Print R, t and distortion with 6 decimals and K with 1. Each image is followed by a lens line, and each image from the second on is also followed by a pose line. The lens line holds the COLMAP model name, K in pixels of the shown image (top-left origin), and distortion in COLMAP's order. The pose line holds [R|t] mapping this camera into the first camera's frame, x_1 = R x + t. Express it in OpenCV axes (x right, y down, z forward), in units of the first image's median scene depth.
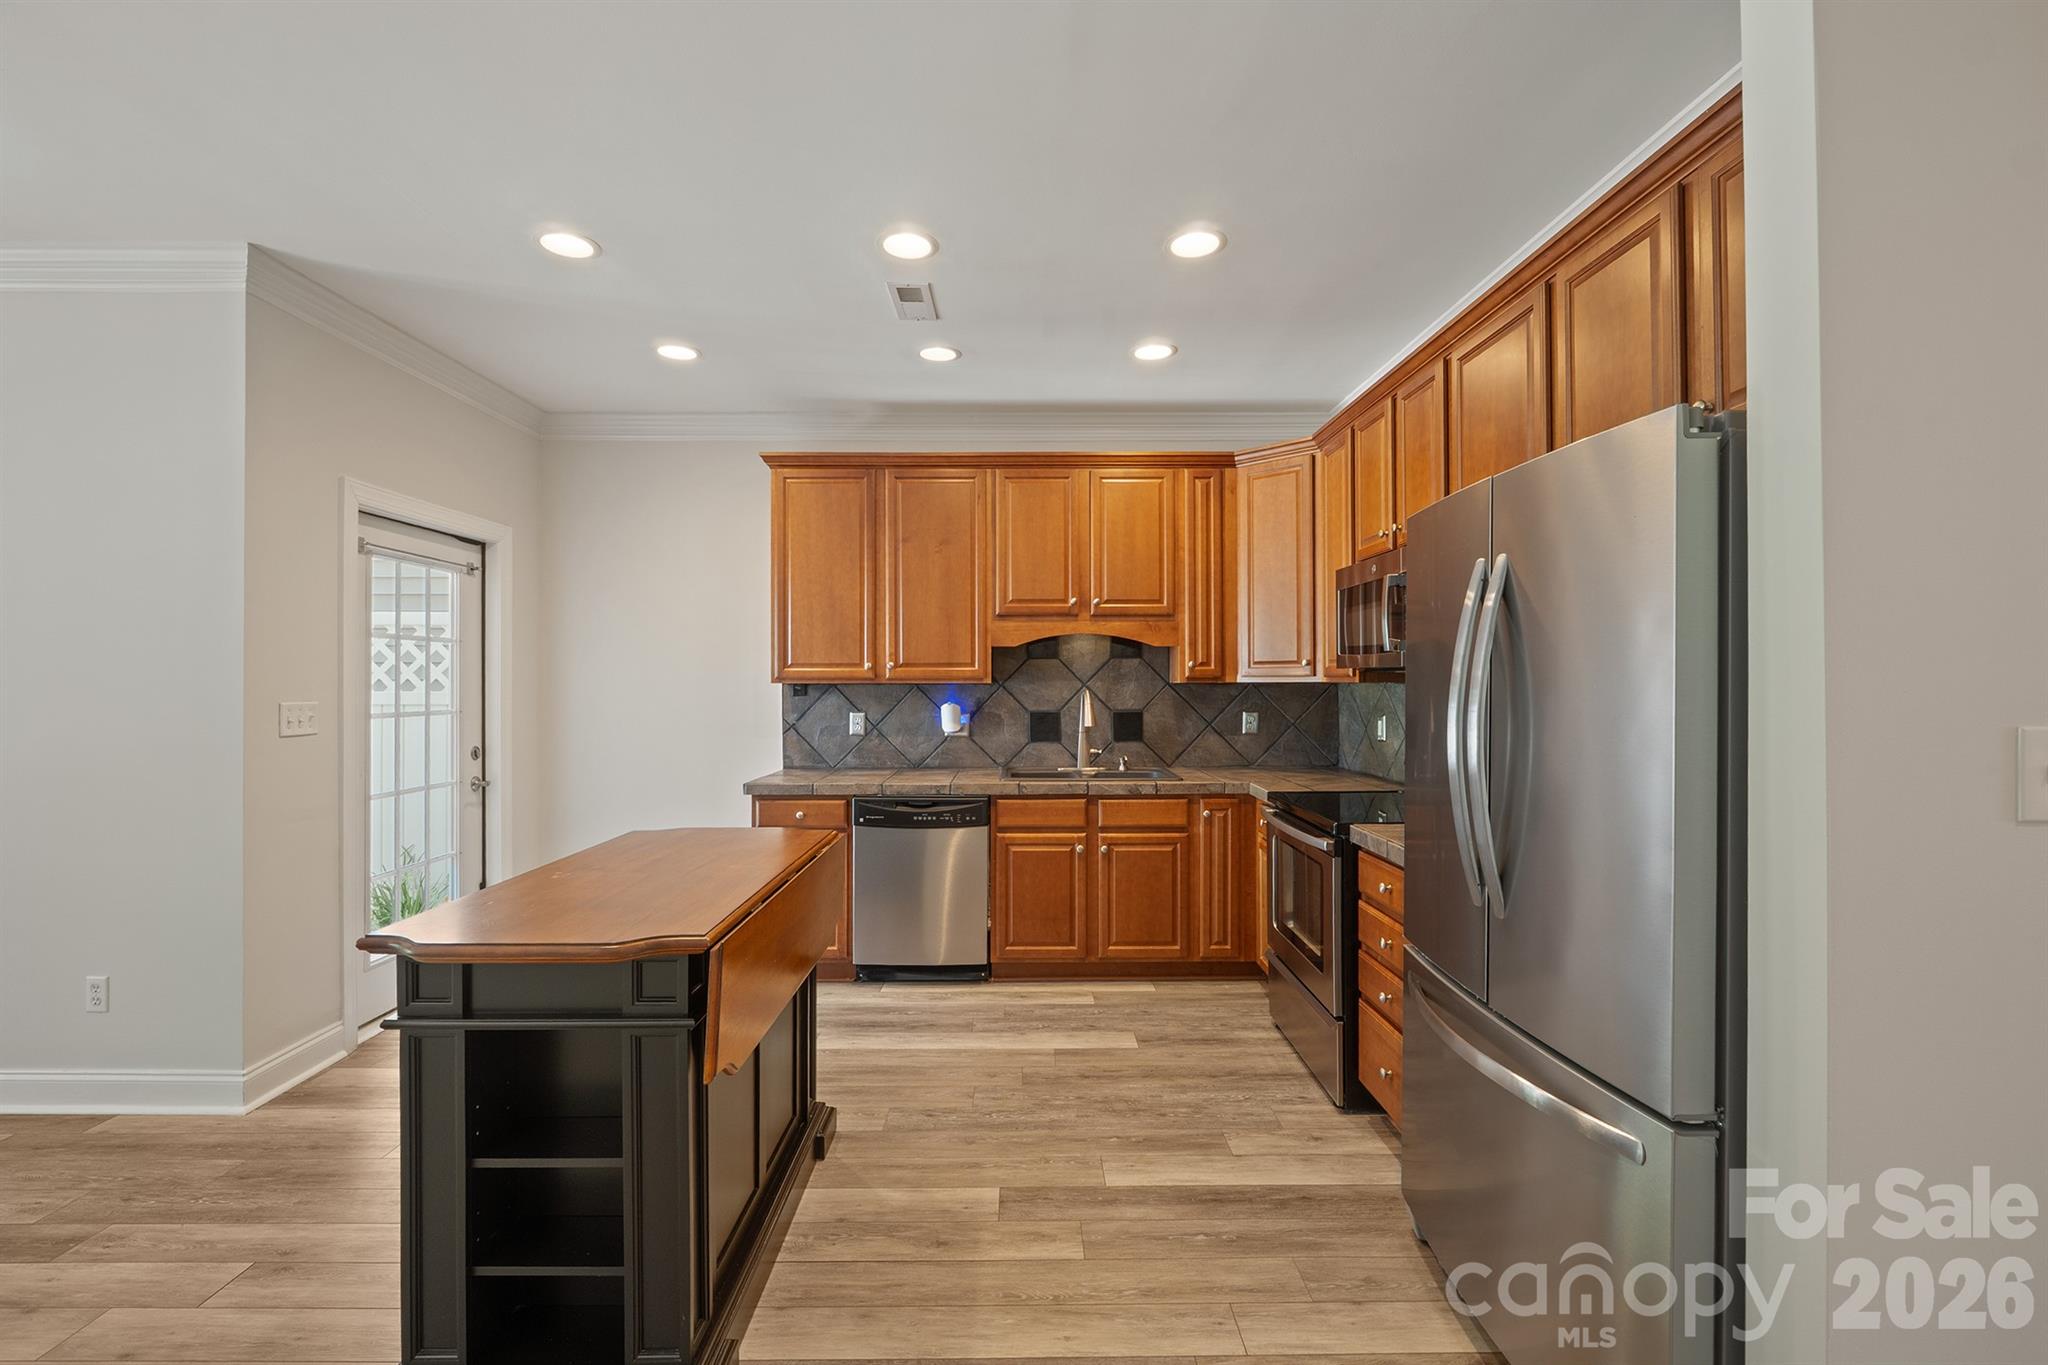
lens RADIAL K [[858.8, 0, 1028.8], [0, 858.8, 682.4], [0, 0, 1]] dist [-0.004846, -0.000625]
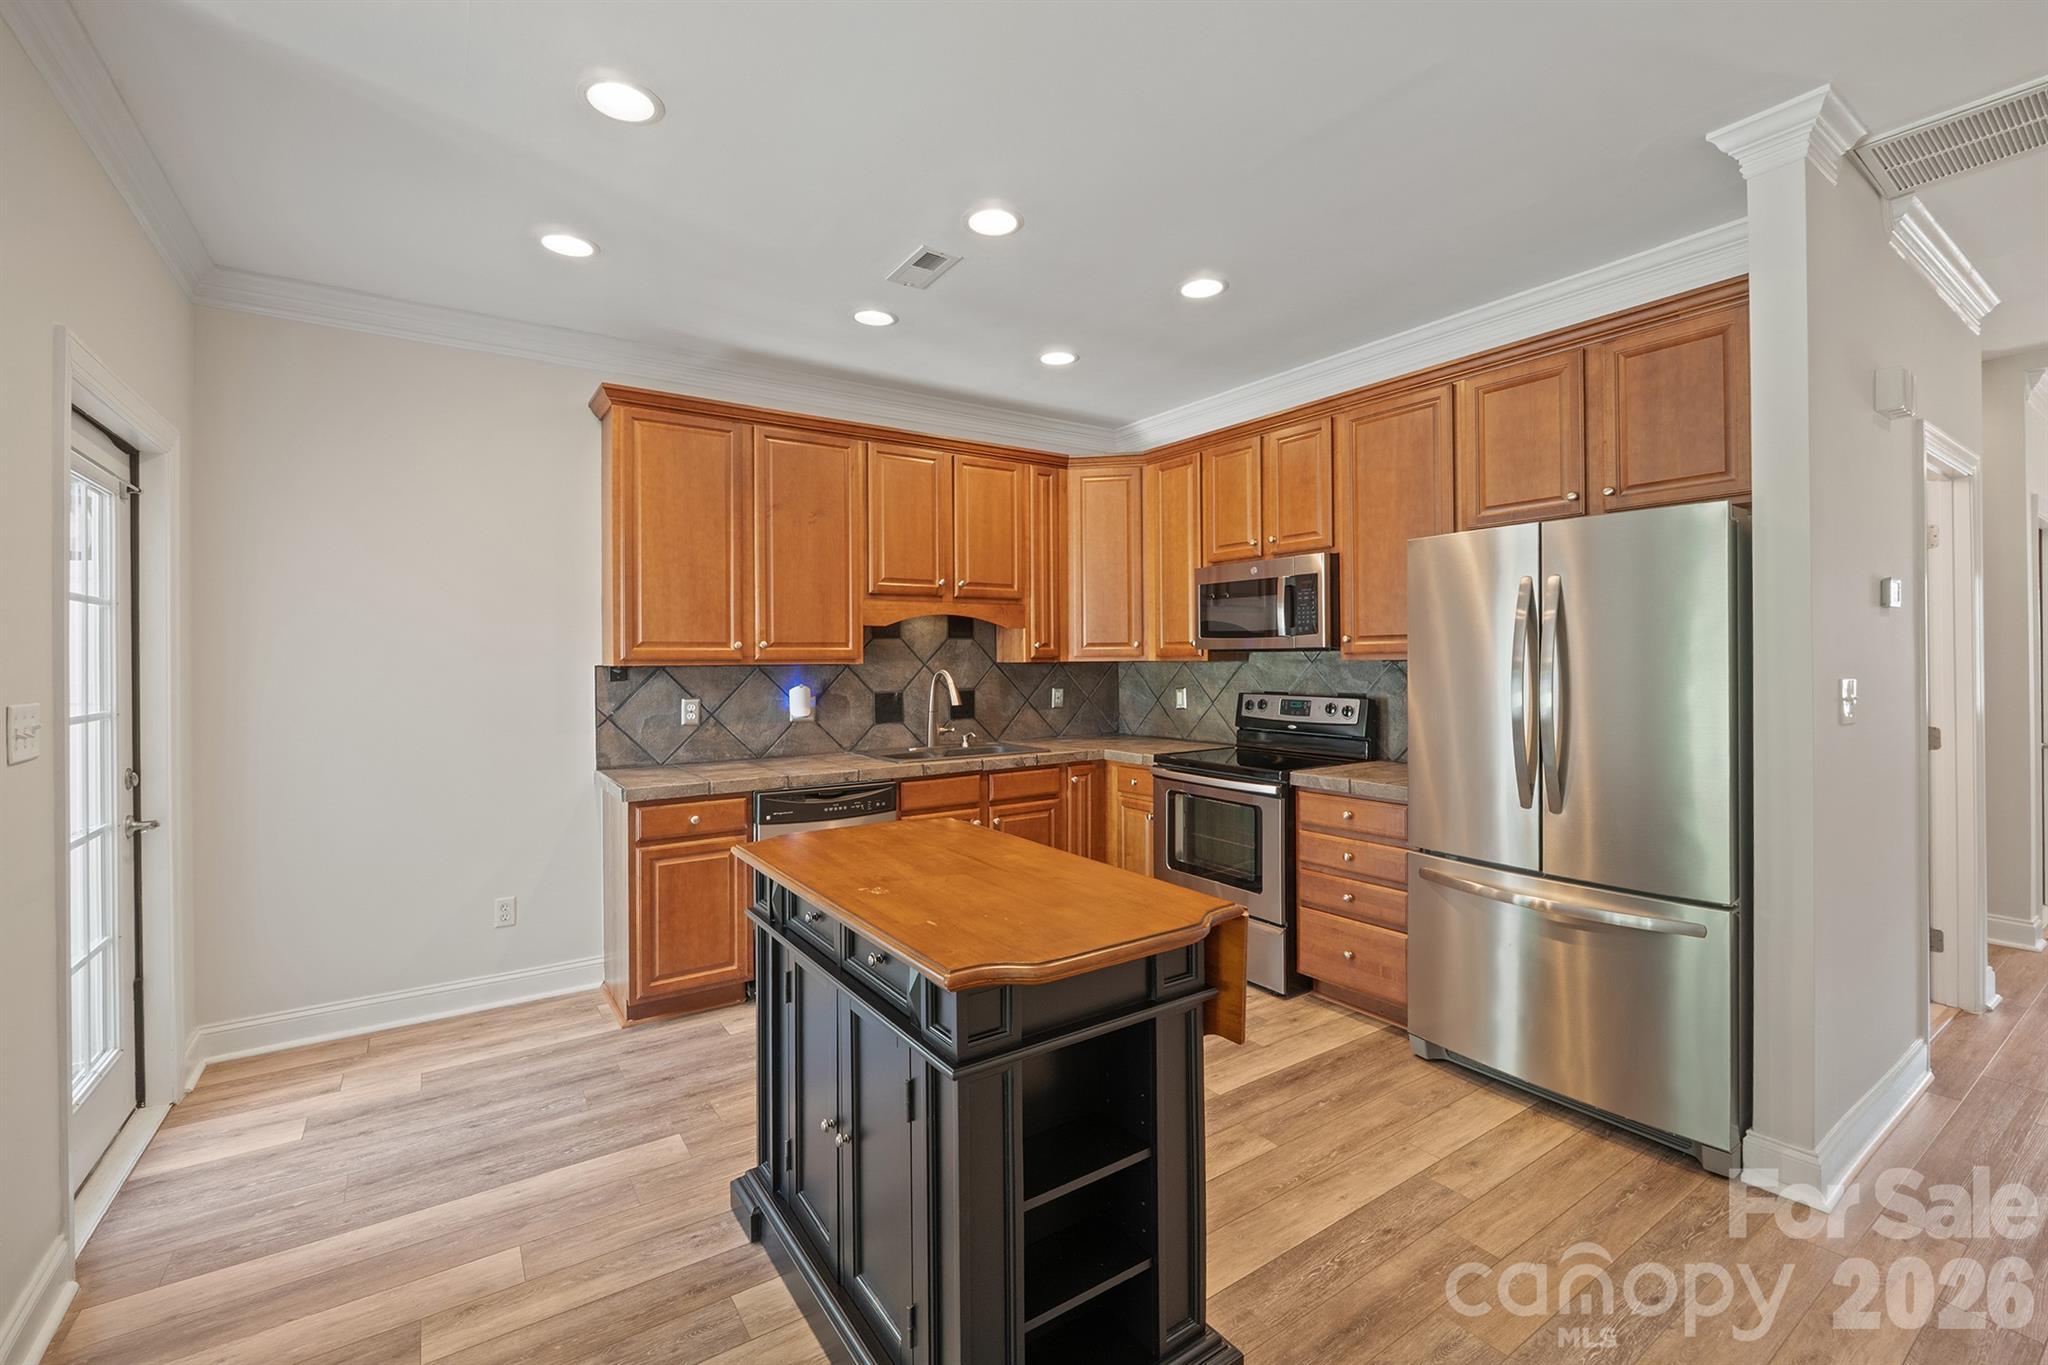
lens RADIAL K [[858.8, 0, 1032.1], [0, 858.8, 666.7], [0, 0, 1]] dist [-0.004846, -0.000625]
pose [[0.834739, -0.009114, 0.550571, -0.417101], [0.005763, 0.999953, 0.007816, -0.002426], [-0.550616, -0.003351, 0.834752, 0.093719]]
